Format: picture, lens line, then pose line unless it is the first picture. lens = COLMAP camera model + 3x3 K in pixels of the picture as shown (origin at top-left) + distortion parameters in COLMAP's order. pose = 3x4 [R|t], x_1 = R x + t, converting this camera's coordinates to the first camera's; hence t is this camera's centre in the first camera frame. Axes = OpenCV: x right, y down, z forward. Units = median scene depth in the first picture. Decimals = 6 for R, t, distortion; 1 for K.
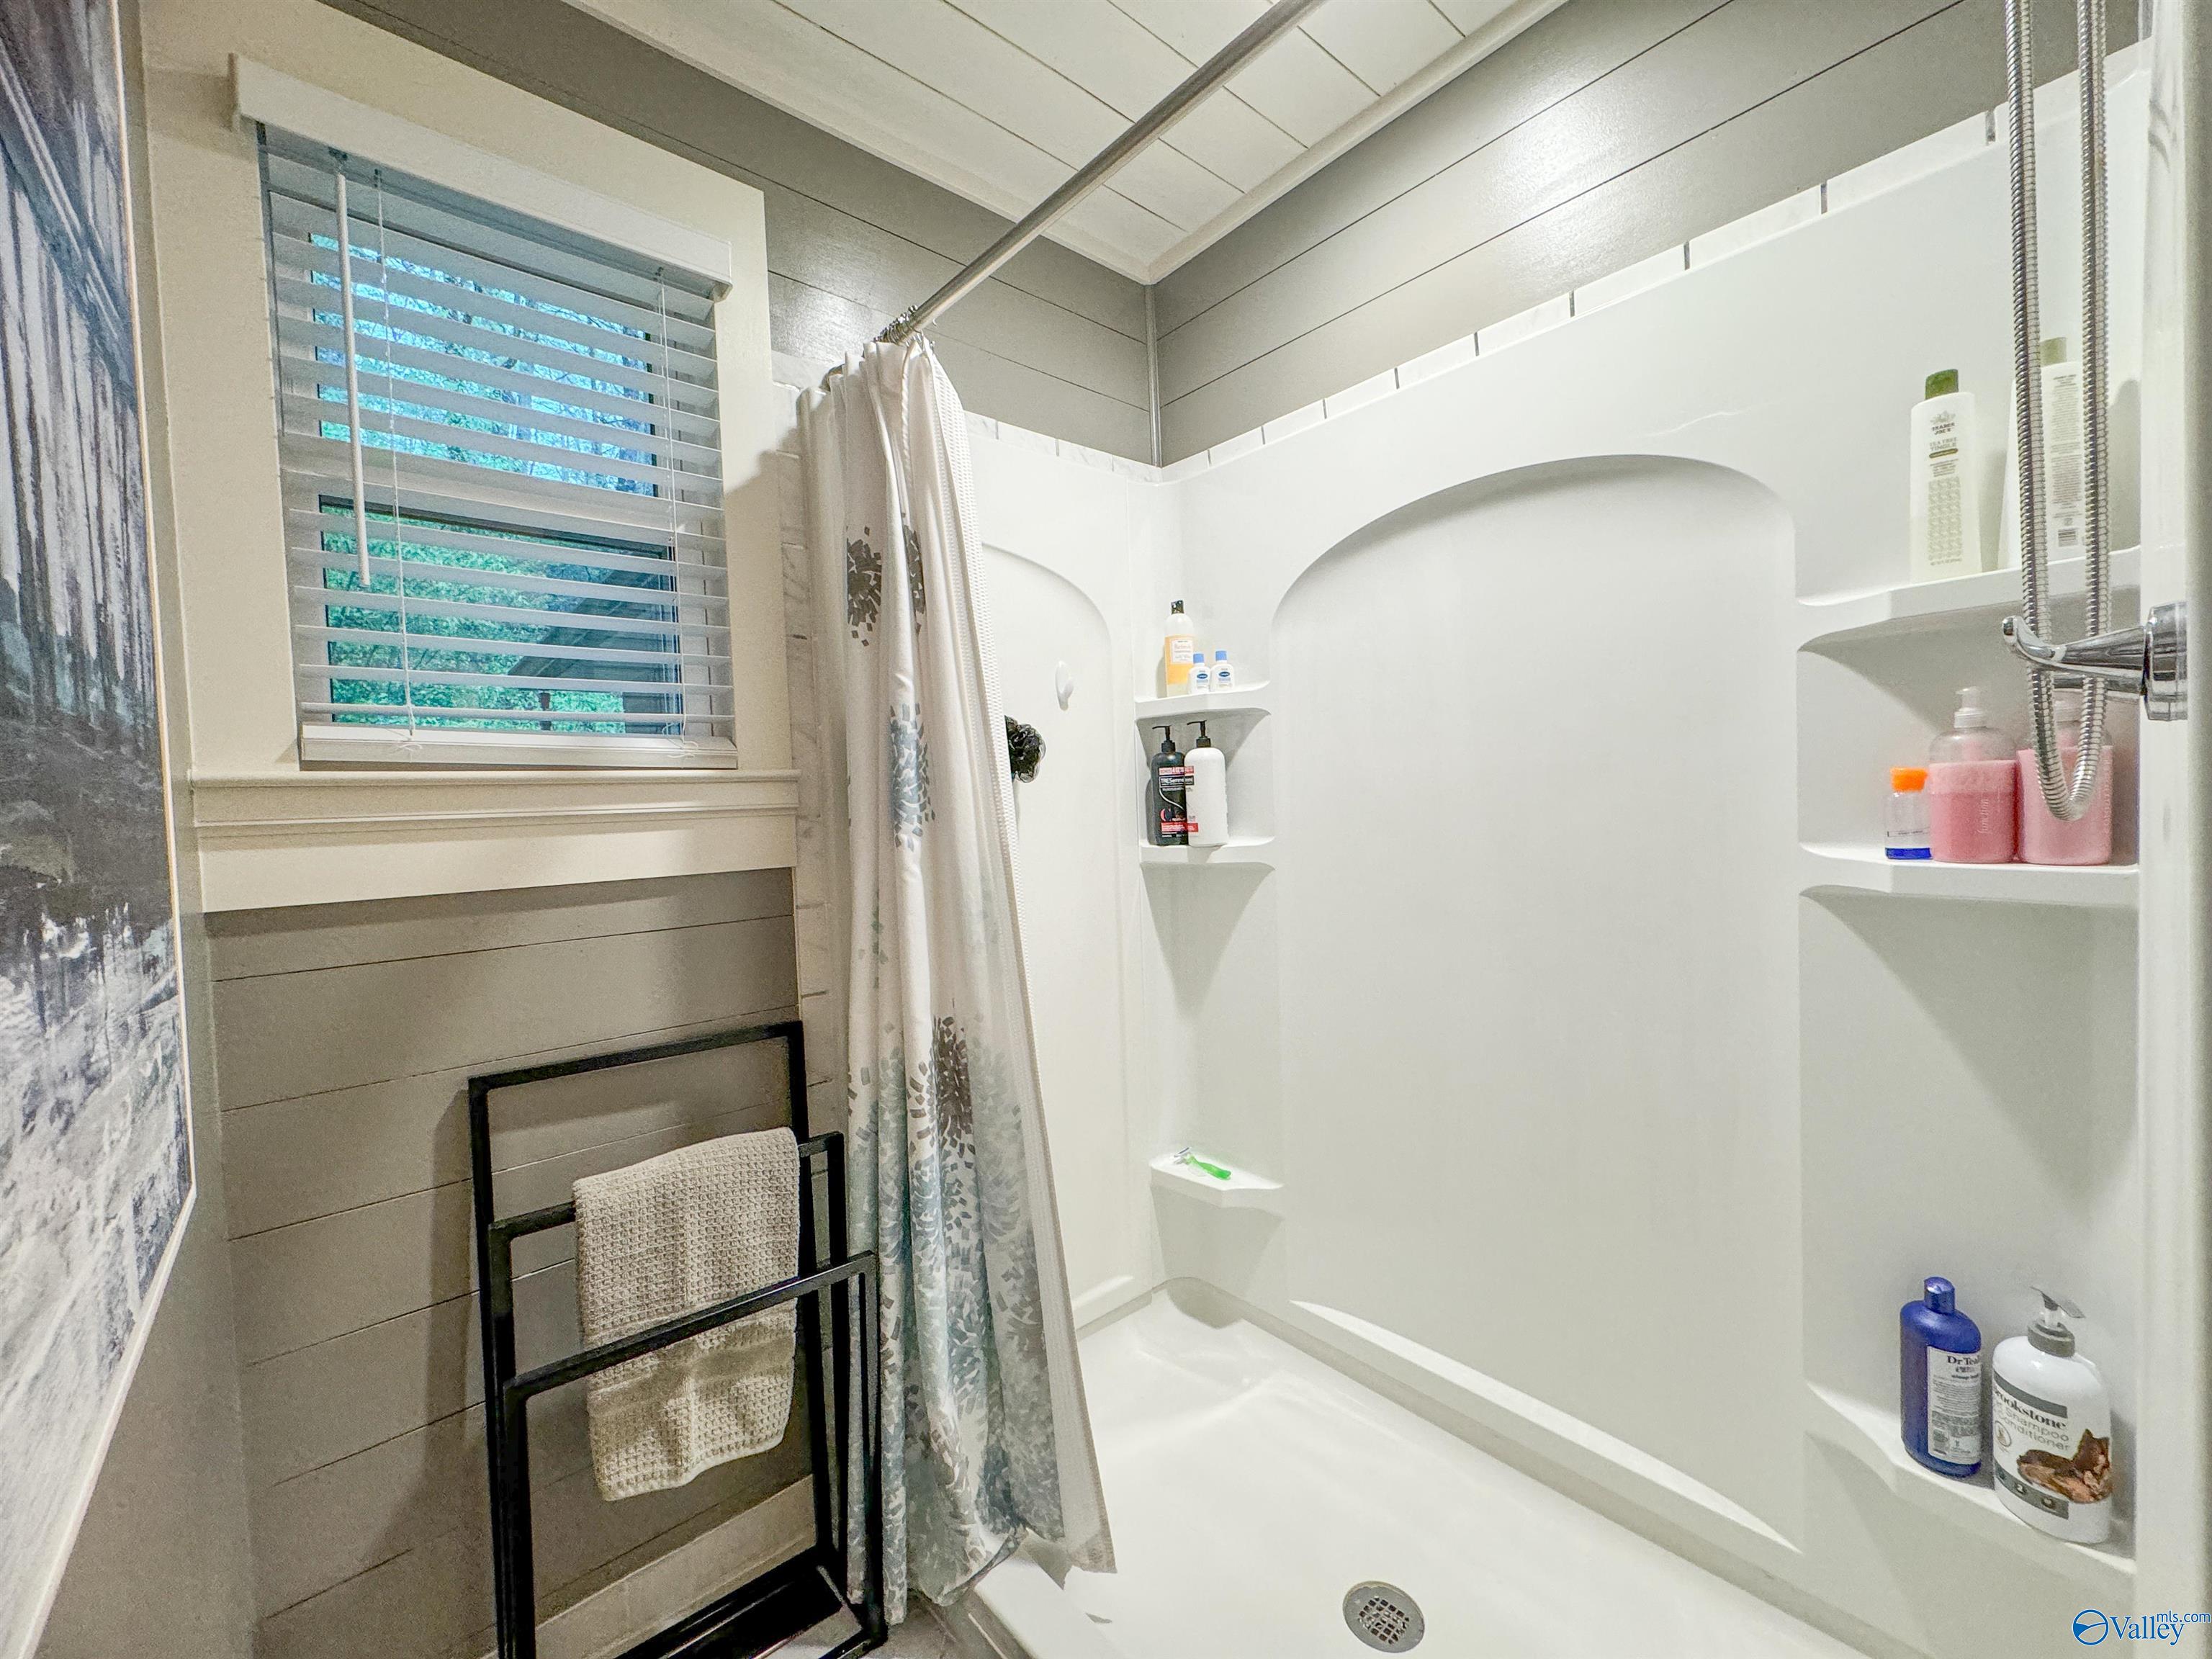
lens RADIAL K [[882.0, 0, 1103.7], [0, 882.0, 832.3], [0, 0, 1]] dist [-0.001719, 0.000714]
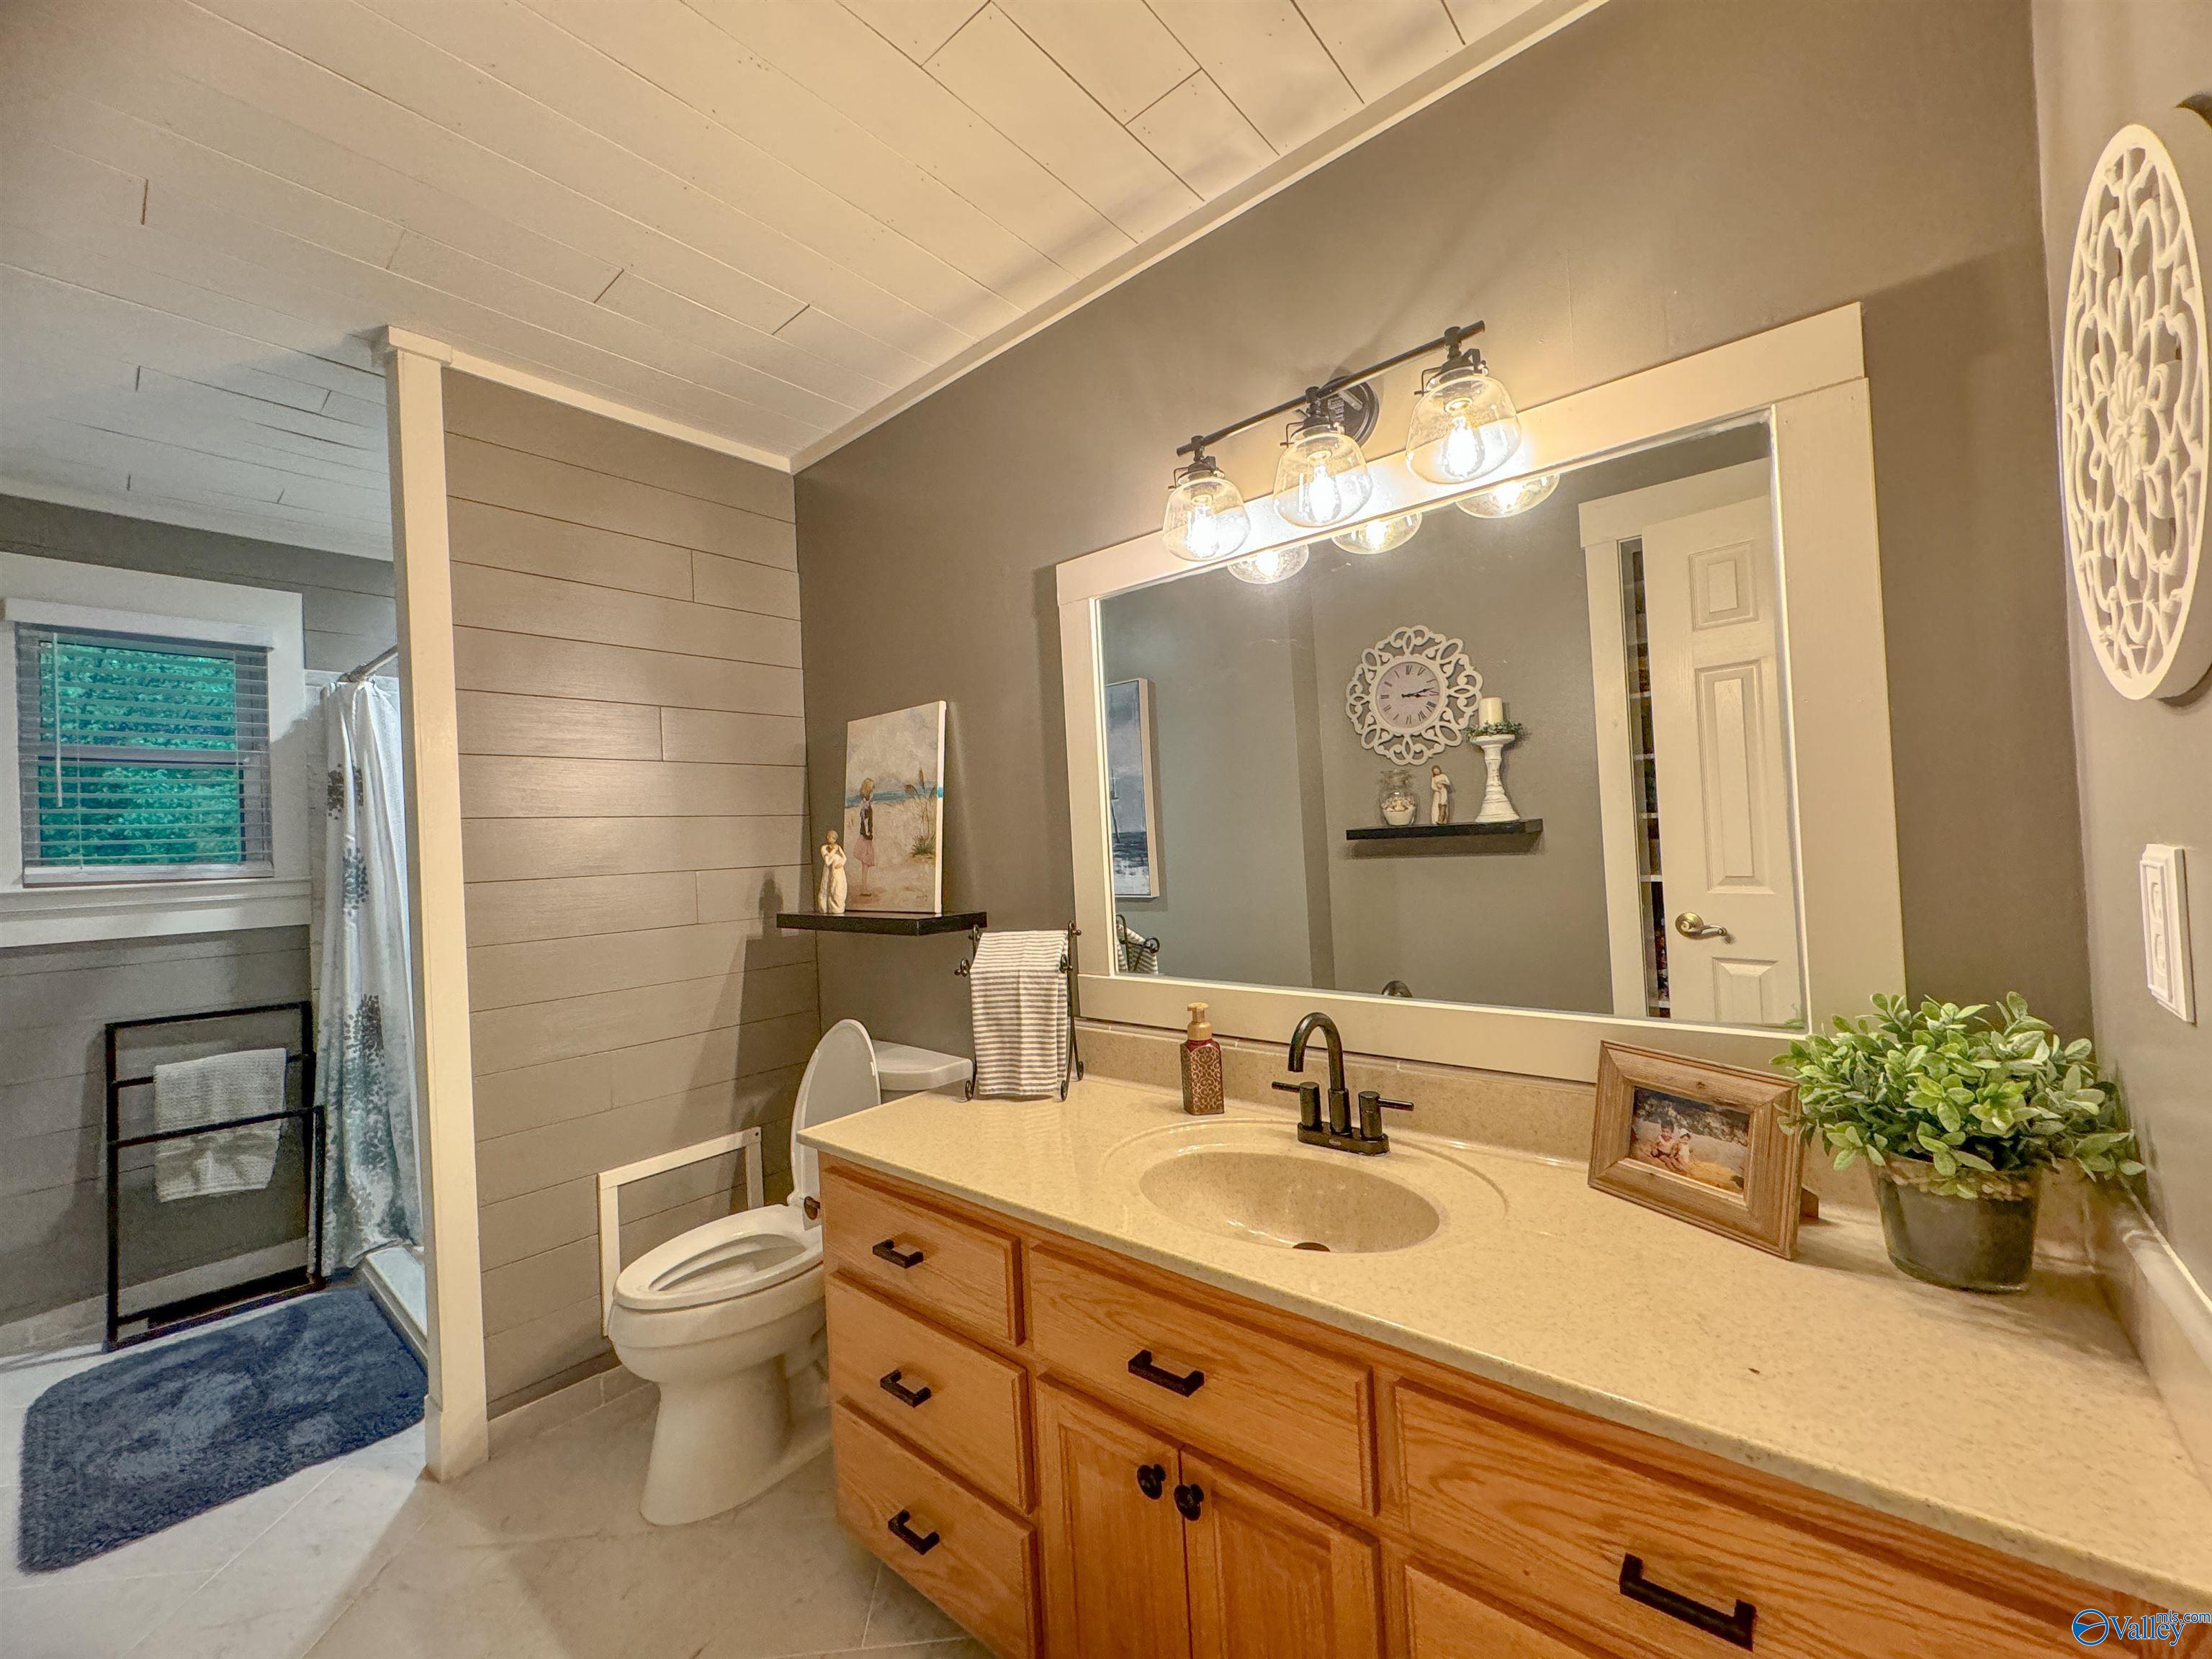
lens RADIAL K [[882.0, 0, 1105.6], [0, 882.0, 830.0], [0, 0, 1]] dist [-0.001719, 0.000714]
pose [[0.990332, -0.002239, 0.138698, 1.337465], [0.008291, 0.999038, -0.043069, -0.084232], [-0.138468, 0.043803, 0.989398, -1.427300]]
